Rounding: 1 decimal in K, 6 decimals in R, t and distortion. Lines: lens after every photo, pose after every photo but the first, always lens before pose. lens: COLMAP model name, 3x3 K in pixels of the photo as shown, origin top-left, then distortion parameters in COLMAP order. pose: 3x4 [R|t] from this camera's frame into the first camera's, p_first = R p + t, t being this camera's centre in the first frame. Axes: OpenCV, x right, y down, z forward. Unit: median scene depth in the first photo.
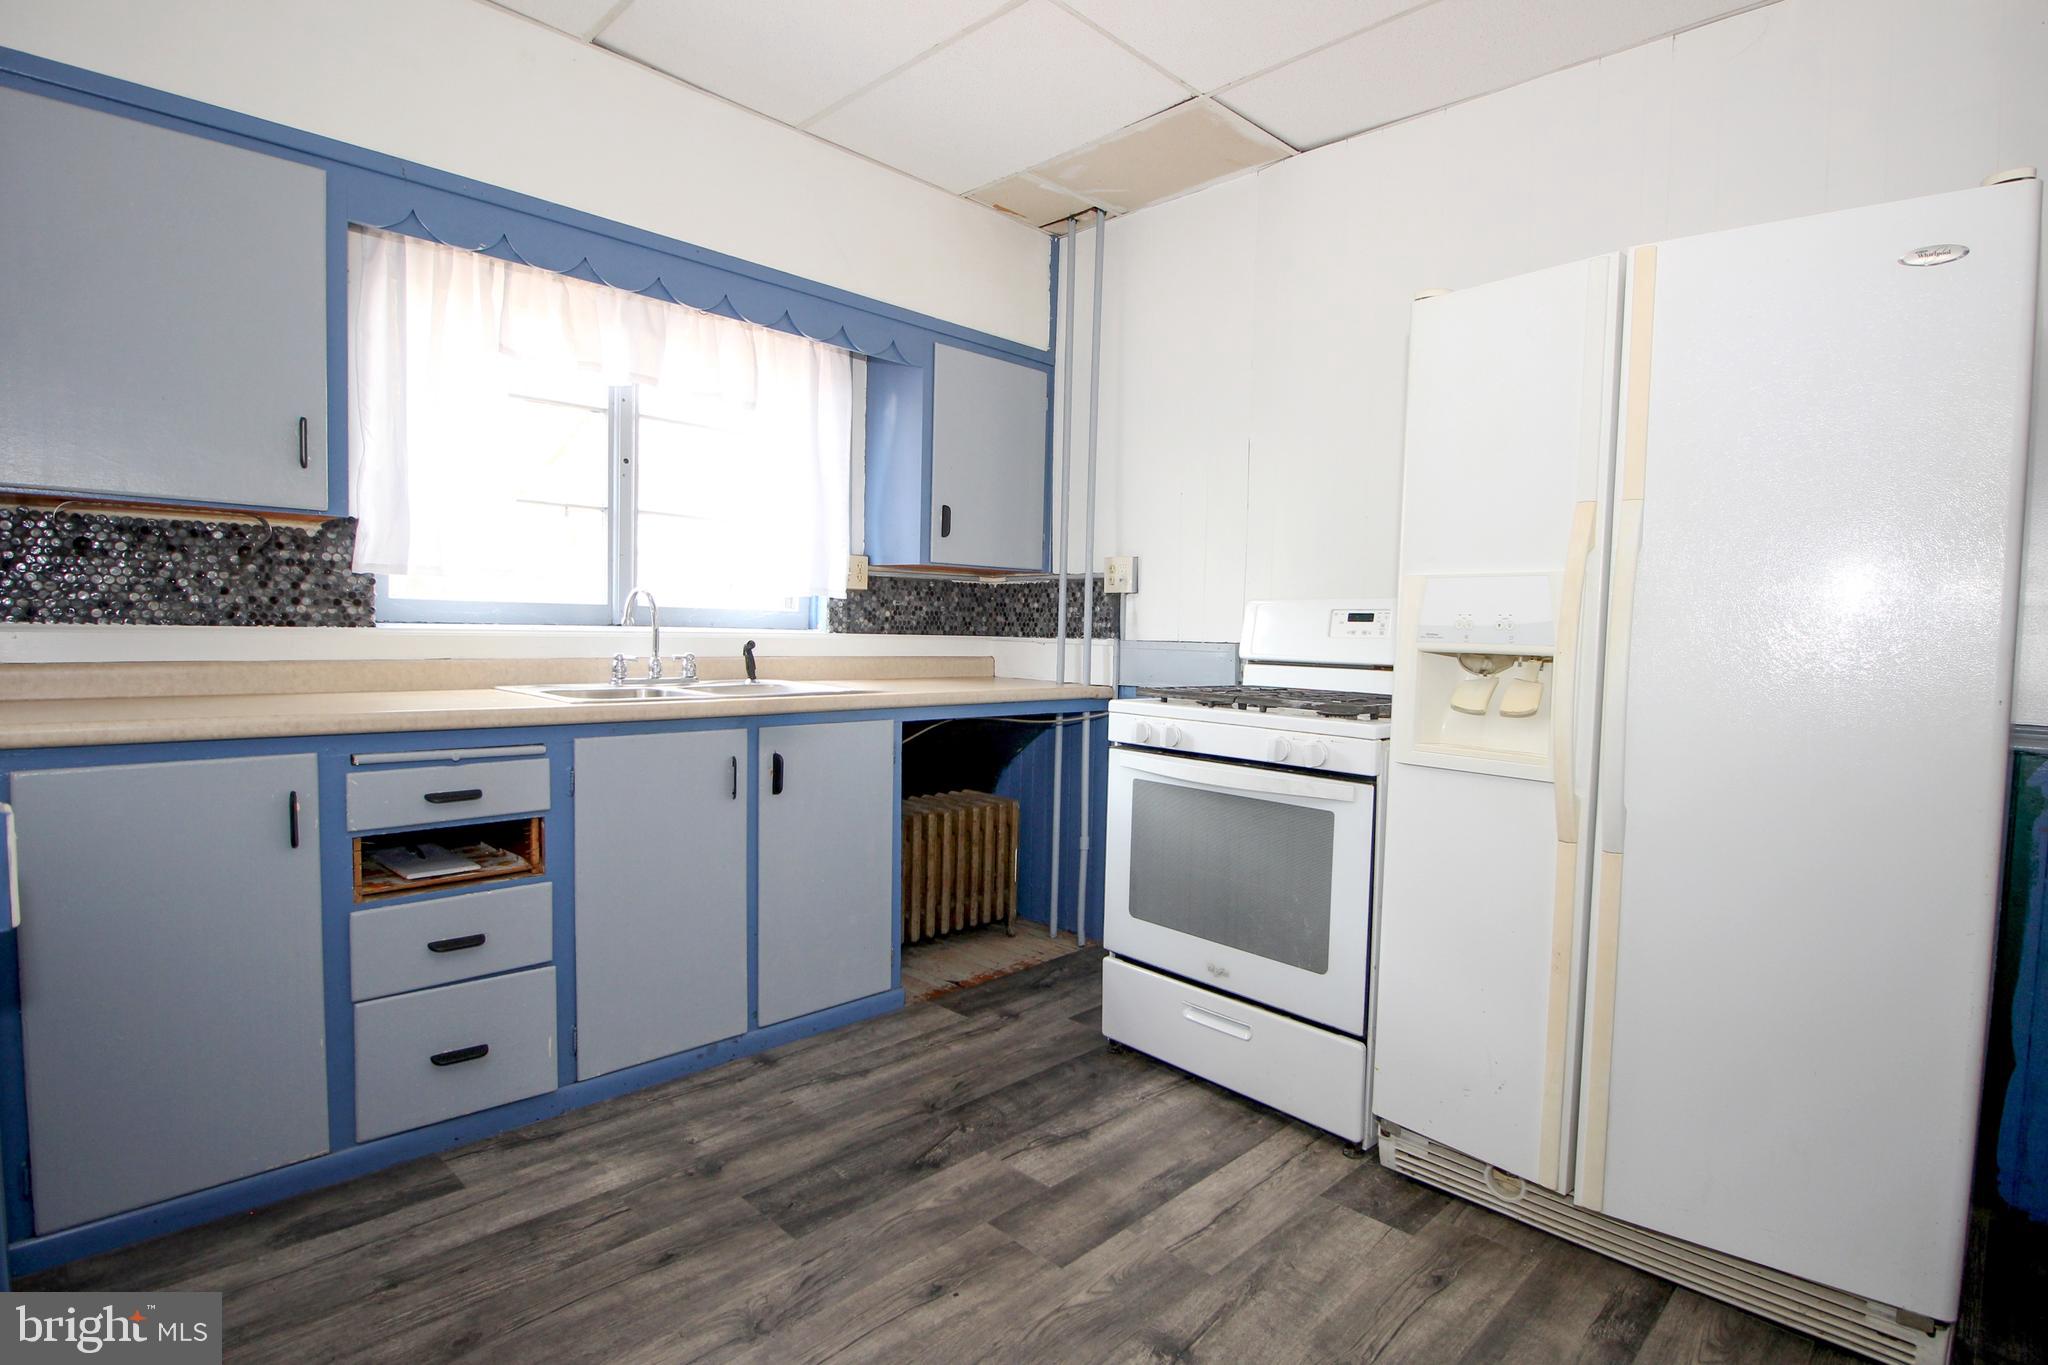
lens RADIAL K [[1040.4, 0, 1024.9], [0, 1040.4, 686.3], [0, 0, 1]] dist [0.019687, -0.026016]
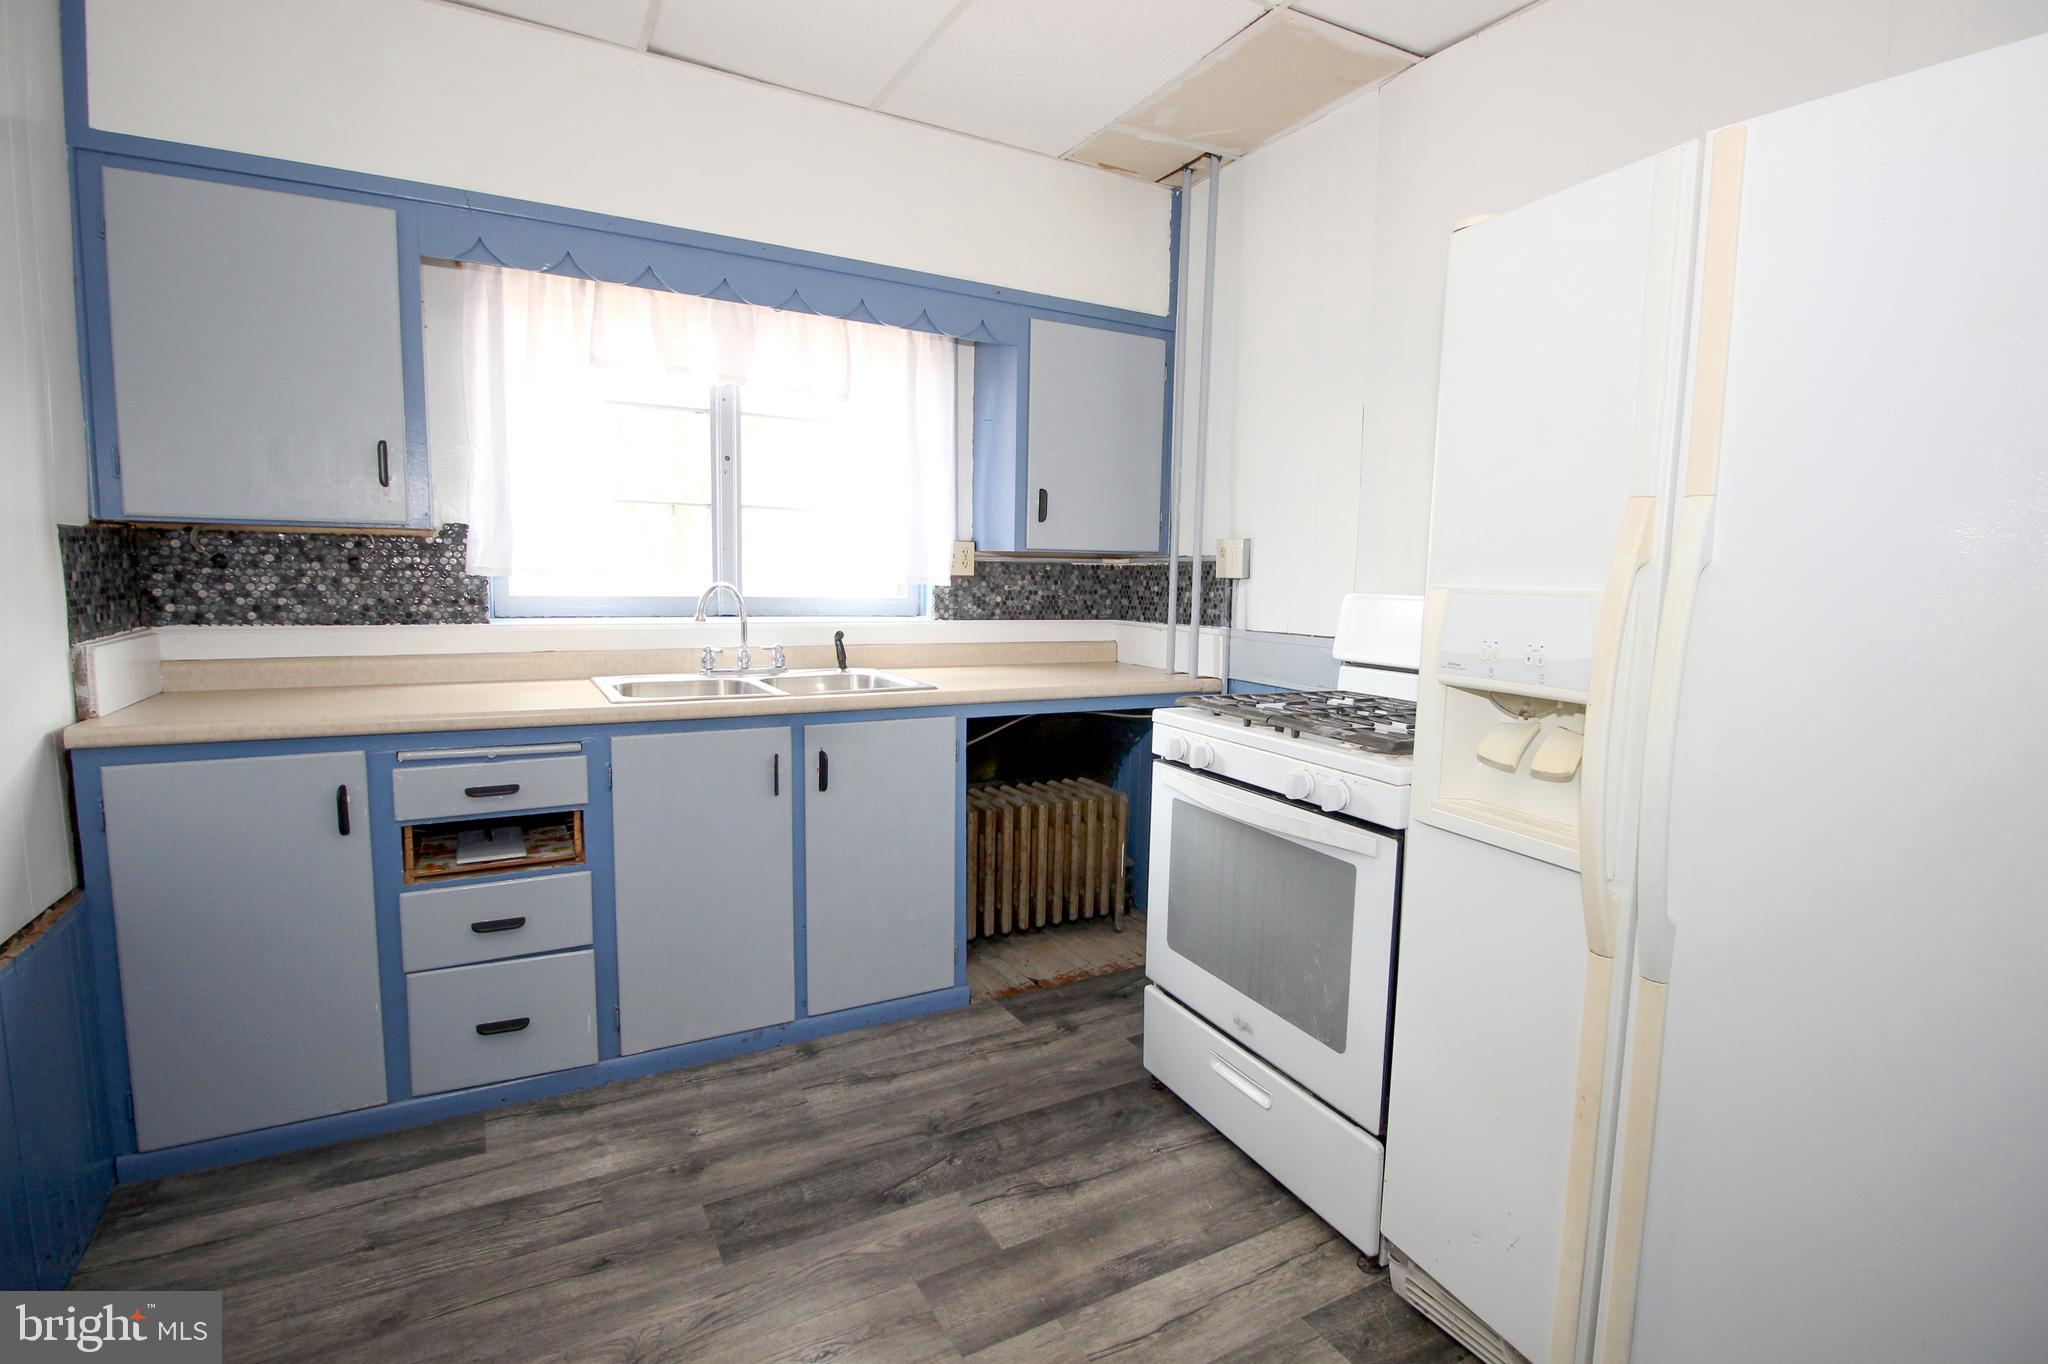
lens RADIAL K [[986.3, 0, 1024.0], [0, 986.3, 682.0], [0, 0, 1]] dist [0.017832, -0.024738]
pose [[0.960737, 0.024952, -0.276337, 0.234457], [-0.011996, 0.998752, 0.048477, -0.056487], [0.277201, -0.043259, 0.959838, 0.158440]]
